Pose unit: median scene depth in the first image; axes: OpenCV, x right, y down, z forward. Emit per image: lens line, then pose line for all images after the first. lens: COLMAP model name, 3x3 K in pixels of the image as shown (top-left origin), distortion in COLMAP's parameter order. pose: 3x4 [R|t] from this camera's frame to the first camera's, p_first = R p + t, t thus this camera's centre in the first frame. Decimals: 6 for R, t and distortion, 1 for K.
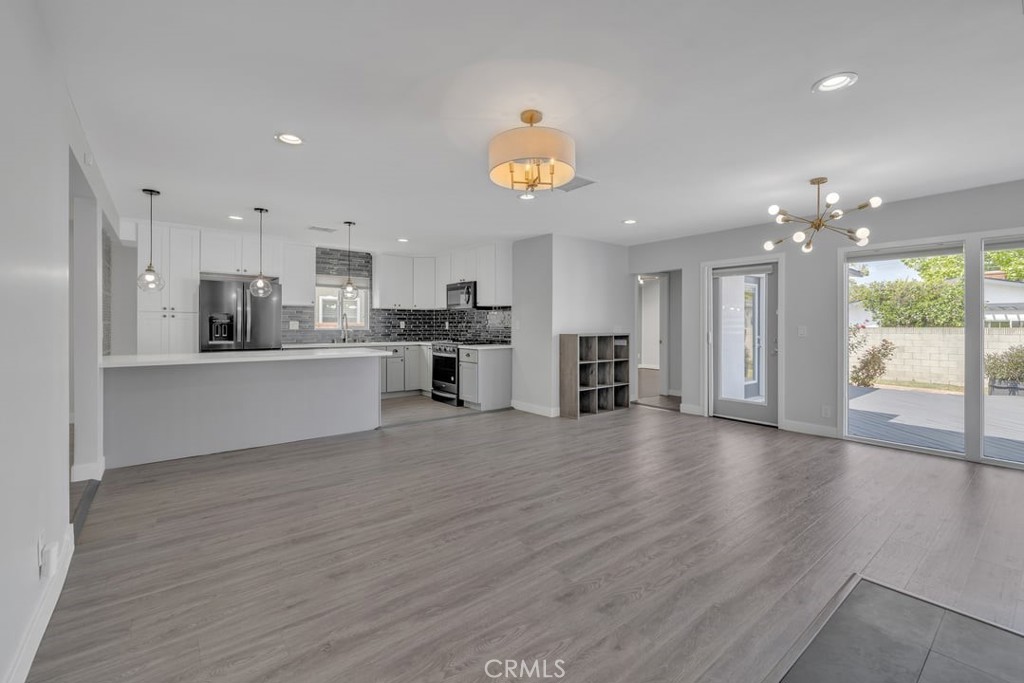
lens RADIAL K [[441.8, 0, 510.9], [0, 441.8, 325.3], [0, 0, 1]] dist [0.002742, -0.000548]
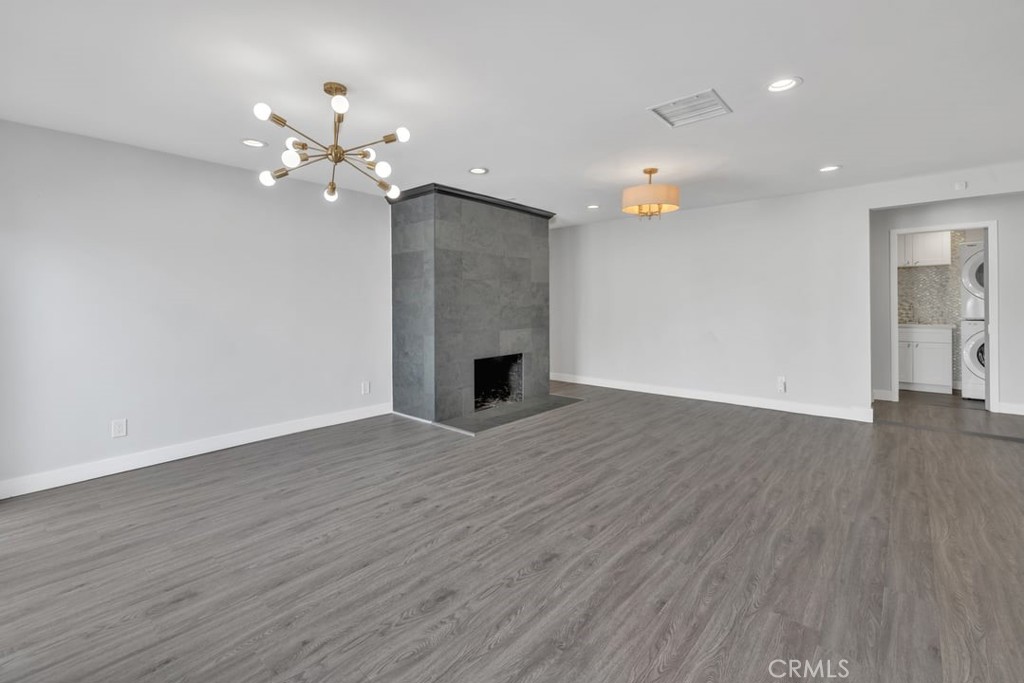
lens RADIAL K [[441.8, 0, 512.7], [0, 441.8, 305.9], [0, 0, 1]] dist [0.002742, -0.000548]
pose [[-0.985055, 0.004387, -0.172187, 0.669507], [0.004317, 0.999990, 0.000776, -0.000301], [0.172189, 0.000021, -0.985064, 2.071385]]
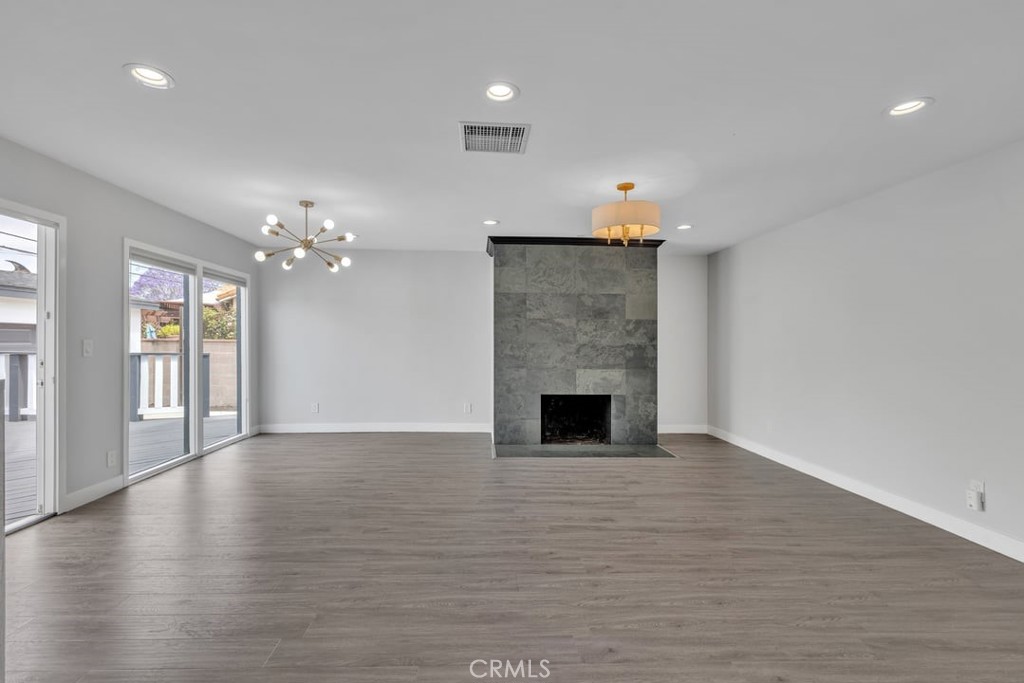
lens RADIAL K [[441.8, 0, 497.0], [0, 441.8, 343.9], [0, 0, 1]] dist [0.002742, -0.000548]
pose [[-0.807022, -0.014091, 0.590353, -0.351880], [-0.013579, 0.999894, 0.005302, -0.004872], [-0.590365, -0.003737, -0.807128, 1.932842]]
